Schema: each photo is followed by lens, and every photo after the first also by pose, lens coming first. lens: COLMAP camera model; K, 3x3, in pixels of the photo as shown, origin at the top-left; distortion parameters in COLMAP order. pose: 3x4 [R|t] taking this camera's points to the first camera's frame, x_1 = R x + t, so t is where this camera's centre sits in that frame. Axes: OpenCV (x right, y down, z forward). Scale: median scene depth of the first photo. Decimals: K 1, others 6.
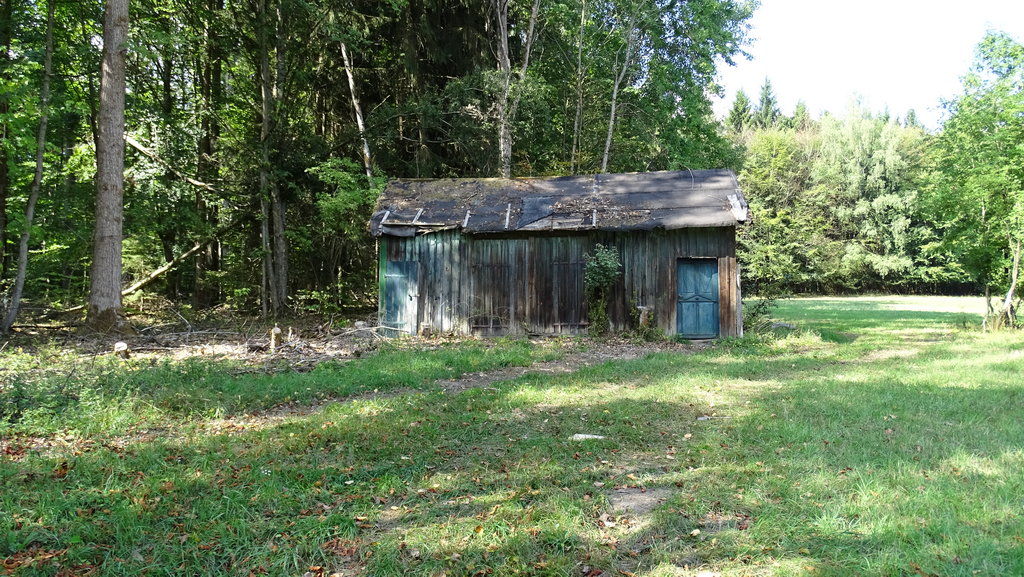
lens RADIAL K [[762.8, 0, 511.9], [0, 762.8, 289.7], [0, 0, 1]] dist [-0.001989, -0.001890]
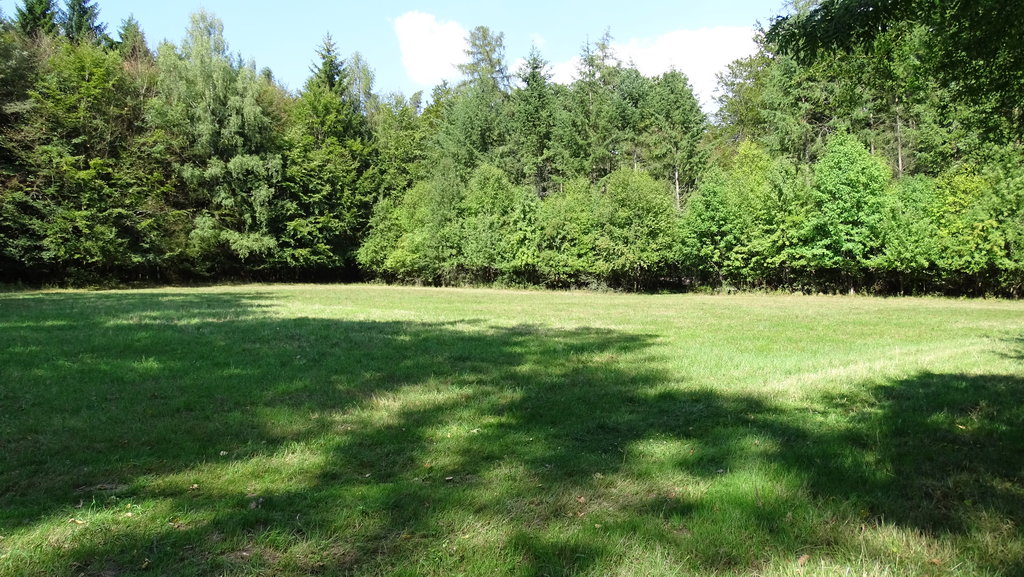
lens RADIAL K [[733.3, 0, 512.1], [0, 733.3, 287.8], [0, 0, 1]] dist [-0.002119, -0.005236]
pose [[0.686183, -0.017729, 0.727213, 0.128598], [0.008367, 0.999829, 0.016481, 0.001700], [-0.727381, -0.005224, 0.686214, 0.281405]]
